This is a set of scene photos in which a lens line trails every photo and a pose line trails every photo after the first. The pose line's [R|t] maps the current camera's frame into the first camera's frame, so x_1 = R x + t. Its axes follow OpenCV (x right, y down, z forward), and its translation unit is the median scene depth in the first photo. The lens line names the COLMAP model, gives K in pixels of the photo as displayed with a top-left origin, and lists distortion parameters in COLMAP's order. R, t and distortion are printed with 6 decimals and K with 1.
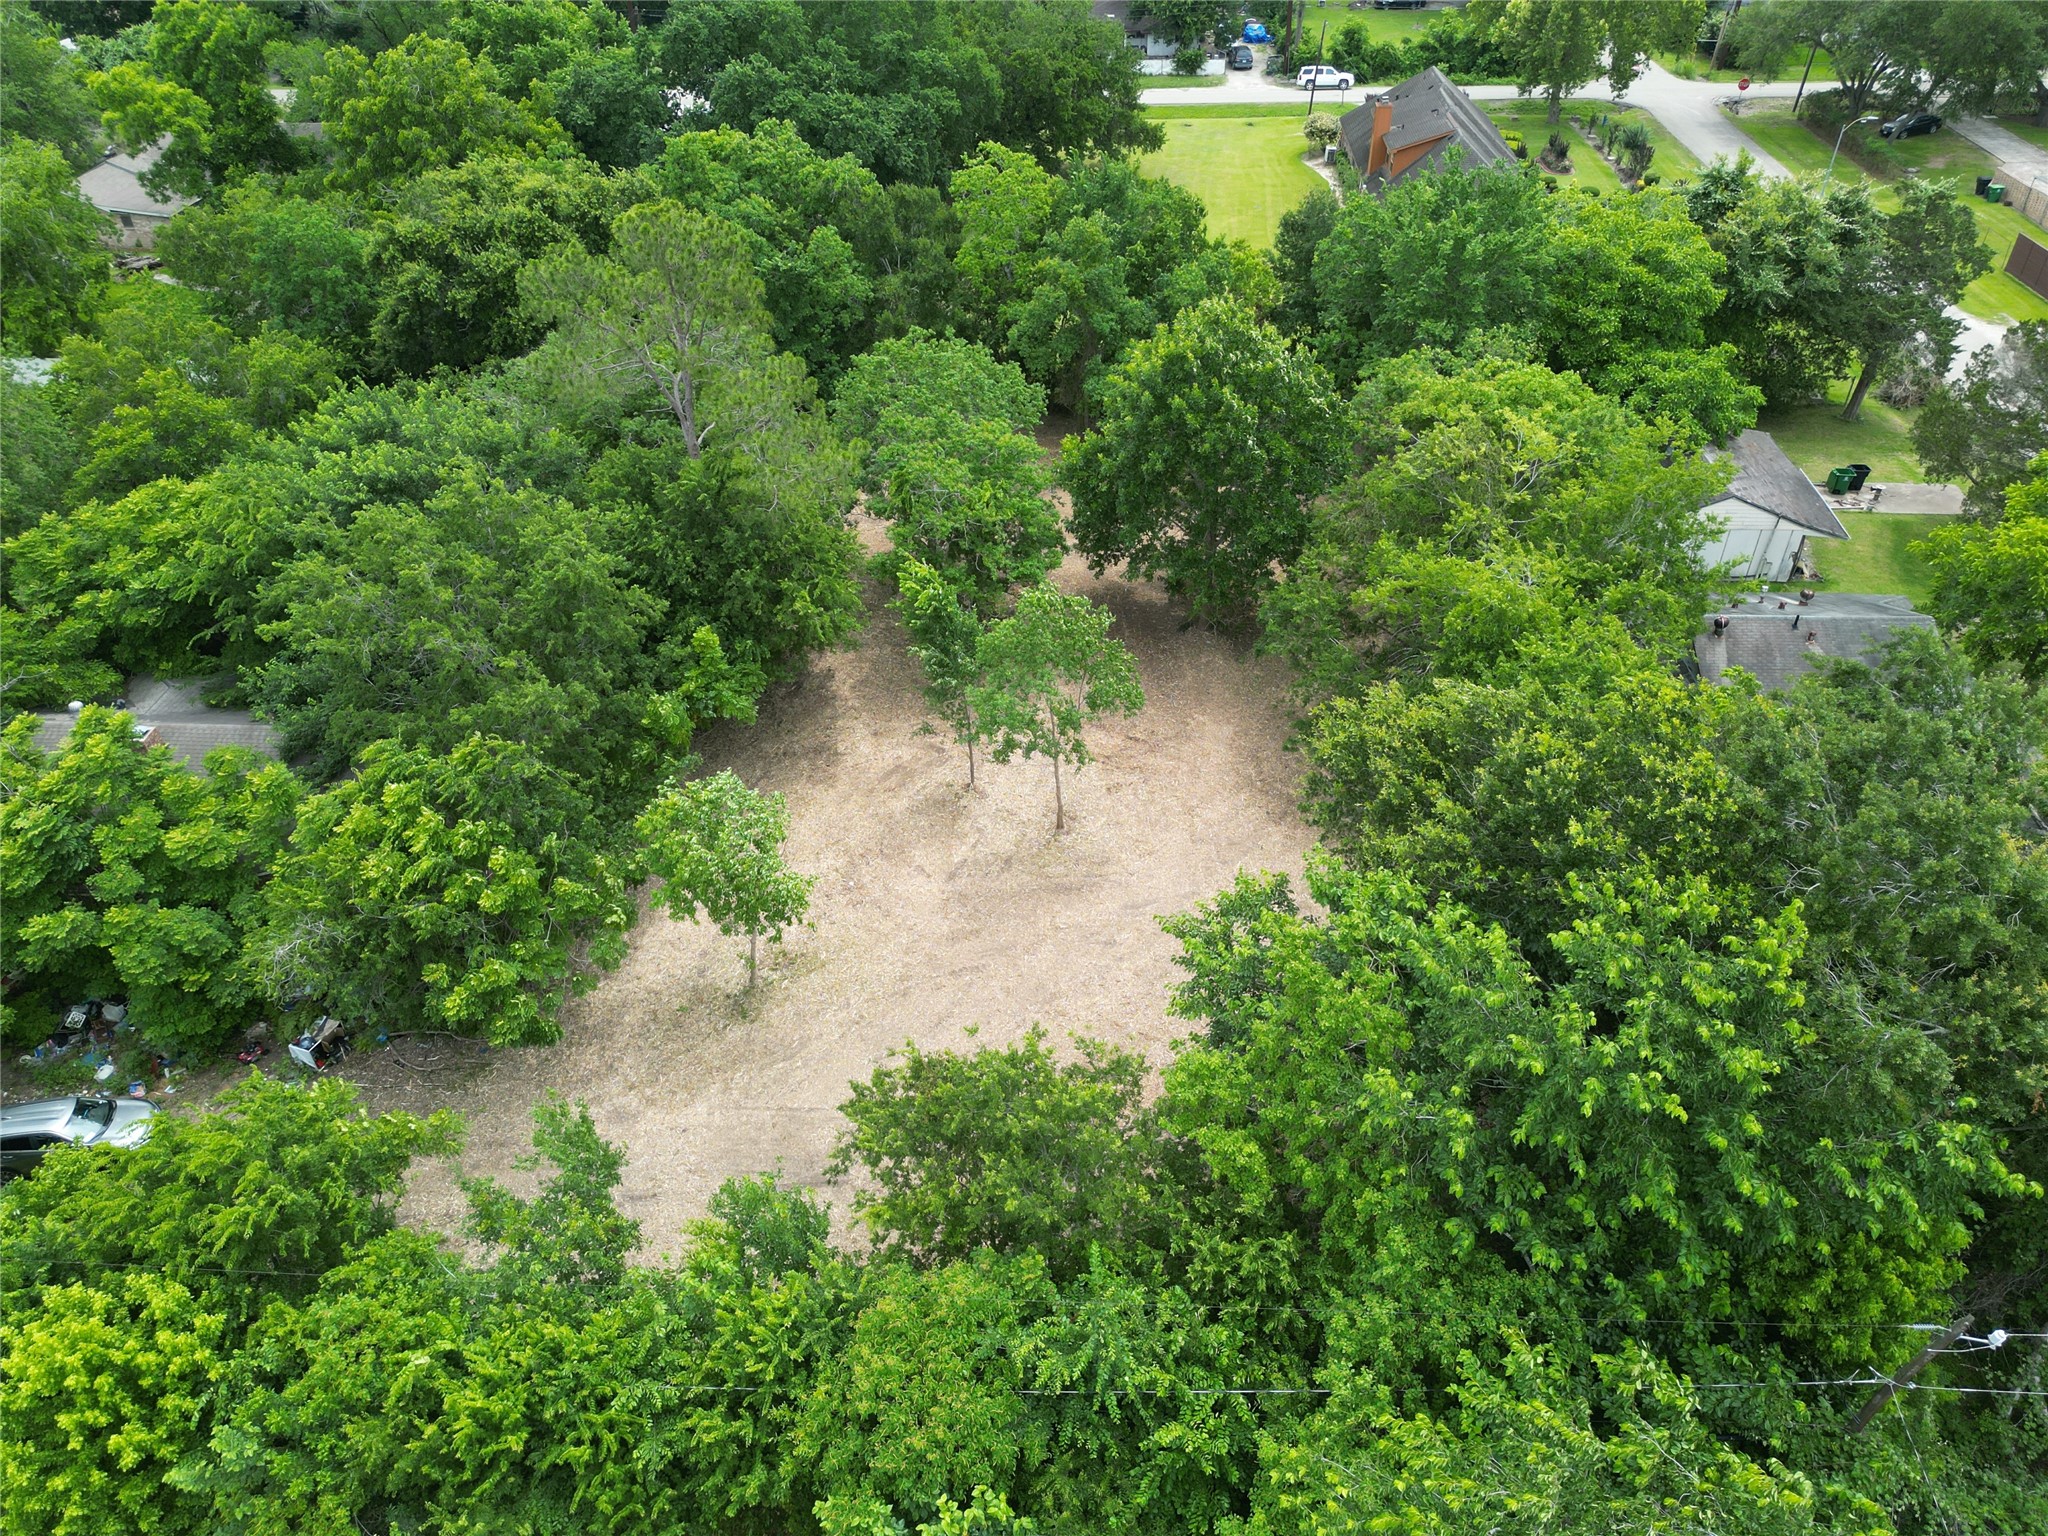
lens RADIAL K [[1434.3, 0, 1024.0], [0, 1434.3, 768.0], [0, 0, 1]] dist [0.033752, -0.003043]
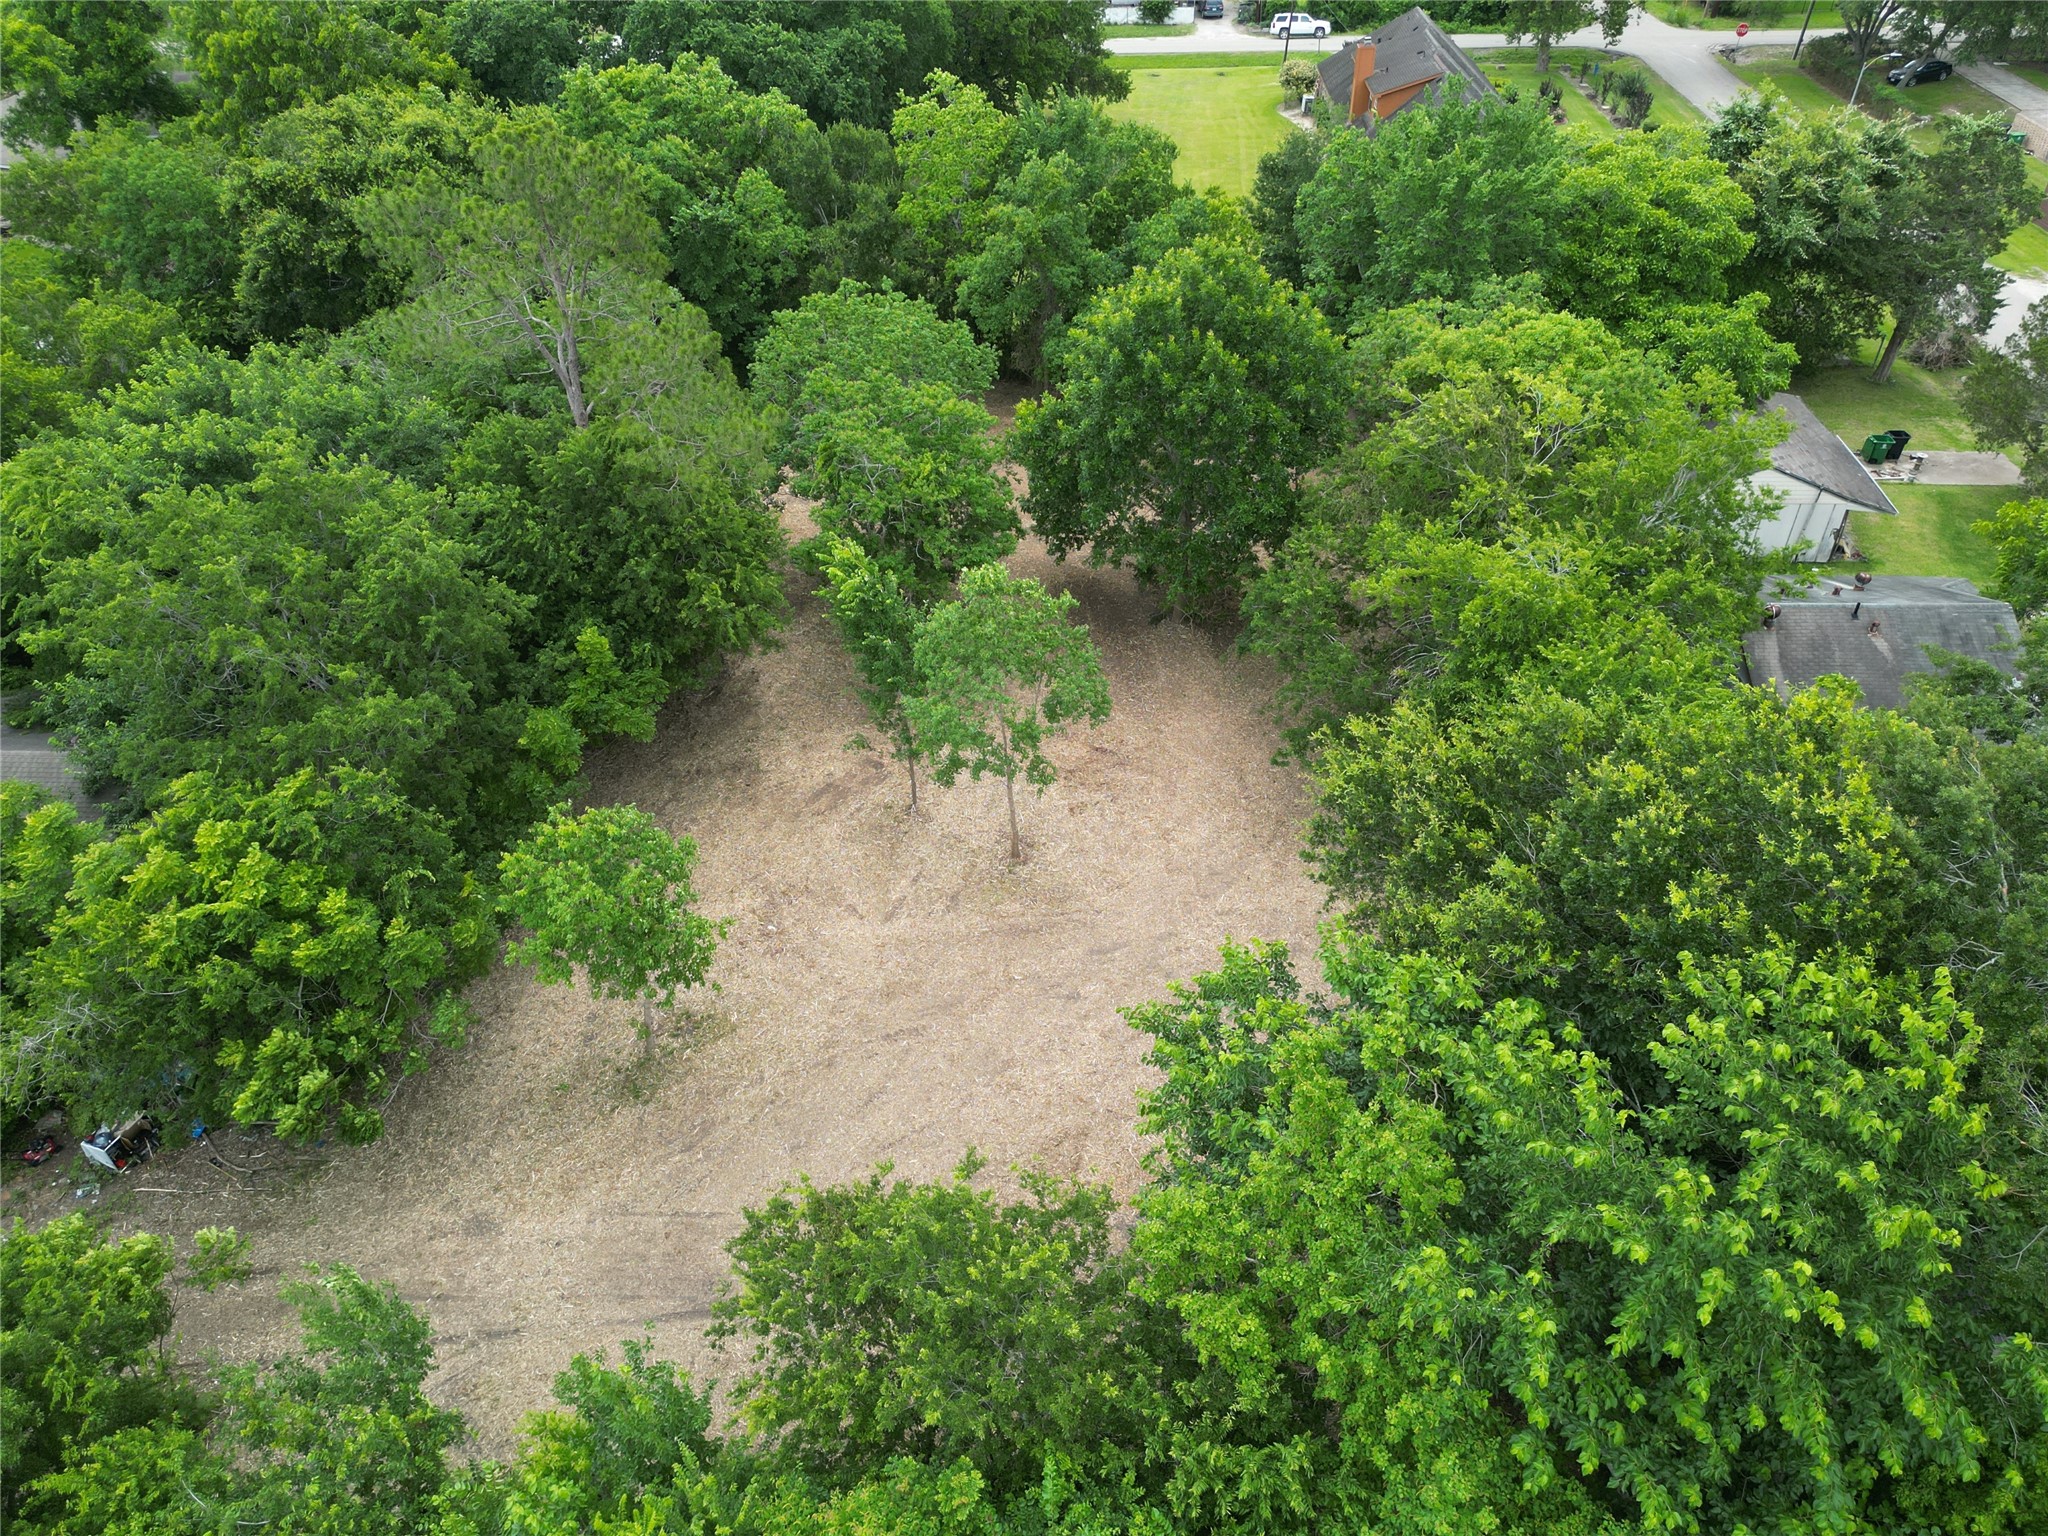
lens RADIAL K [[1455.8, 0, 1024.0], [0, 1455.8, 768.0], [0, 0, 1]] dist [0.028344, -0.008429]
pose [[0.999764, -0.011184, 0.018620, 0.012843], [0.010940, 0.999854, 0.013160, -0.020081], [-0.018764, -0.012953, 0.999740, 0.108529]]
